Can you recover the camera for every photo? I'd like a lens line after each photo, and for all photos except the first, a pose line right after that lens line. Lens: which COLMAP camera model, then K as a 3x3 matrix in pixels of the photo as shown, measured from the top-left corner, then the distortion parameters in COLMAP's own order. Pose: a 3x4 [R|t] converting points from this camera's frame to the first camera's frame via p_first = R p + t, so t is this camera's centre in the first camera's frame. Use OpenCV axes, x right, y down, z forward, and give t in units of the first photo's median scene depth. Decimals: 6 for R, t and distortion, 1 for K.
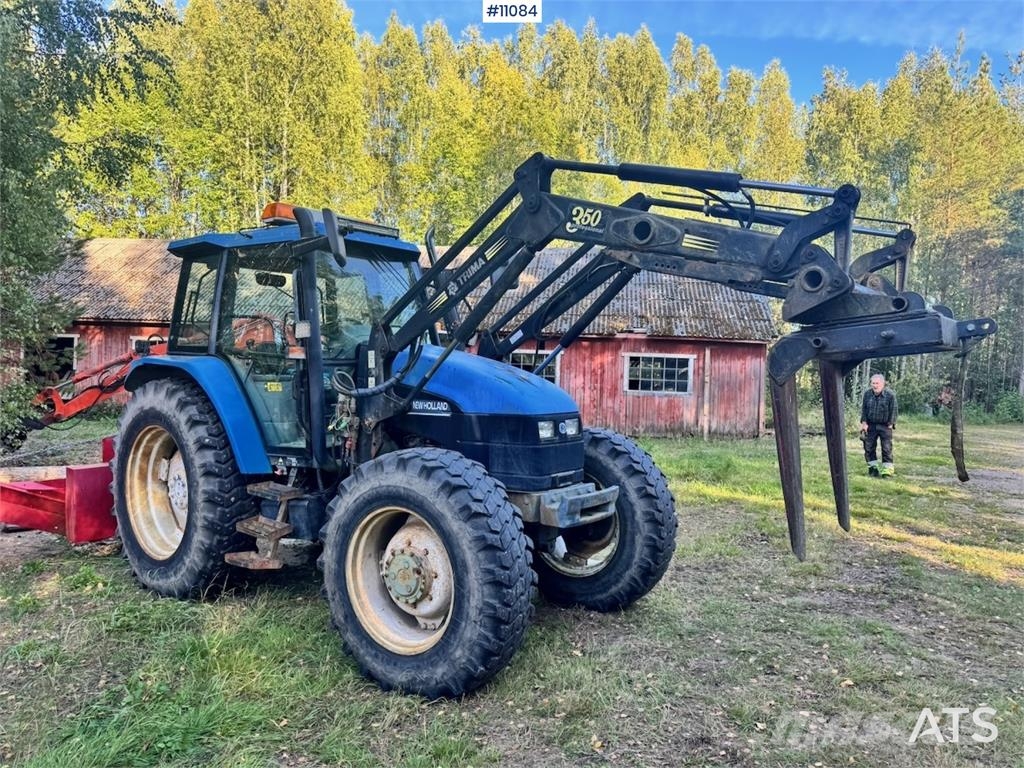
lens RADIAL K [[710.8, 0, 512.0], [0, 710.8, 384.0], [0, 0, 1]] dist [0.105567, -0.164028]
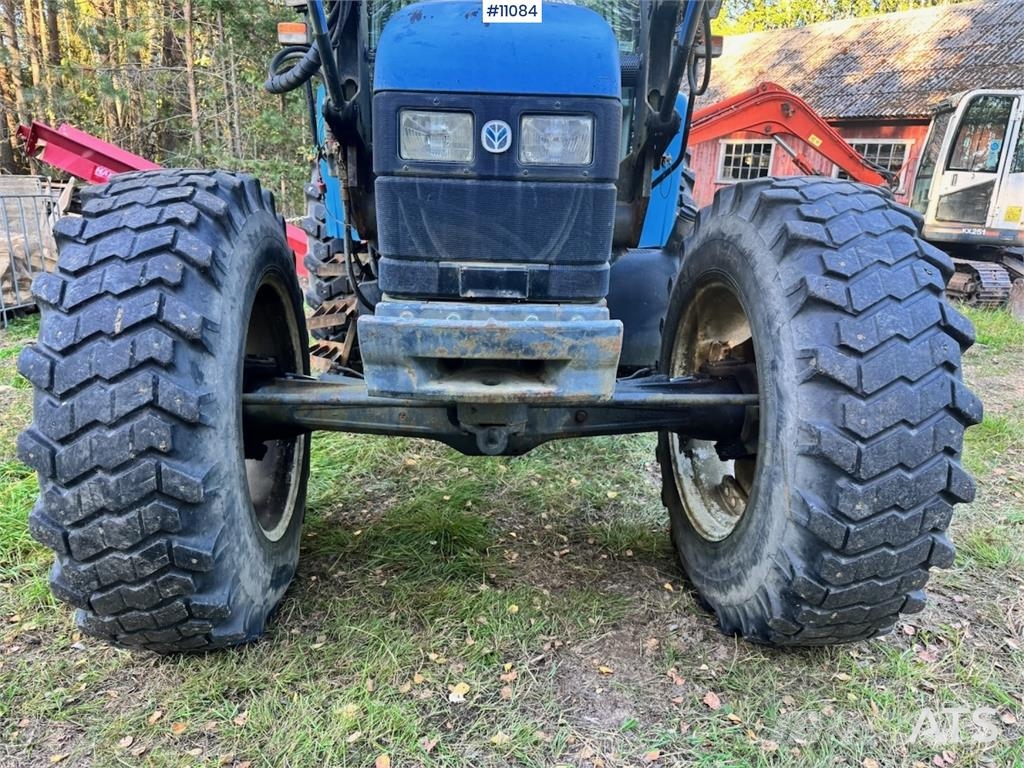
lens RADIAL K [[710.8, 0, 512.0], [0, 710.8, 384.0], [0, 0, 1]] dist [0.105567, -0.164028]
pose [[0.650449, 0.214764, -0.728555, 0.318976], [-0.036556, 0.966933, 0.252397, 0.078805], [0.758670, -0.137538, 0.636792, 0.661268]]
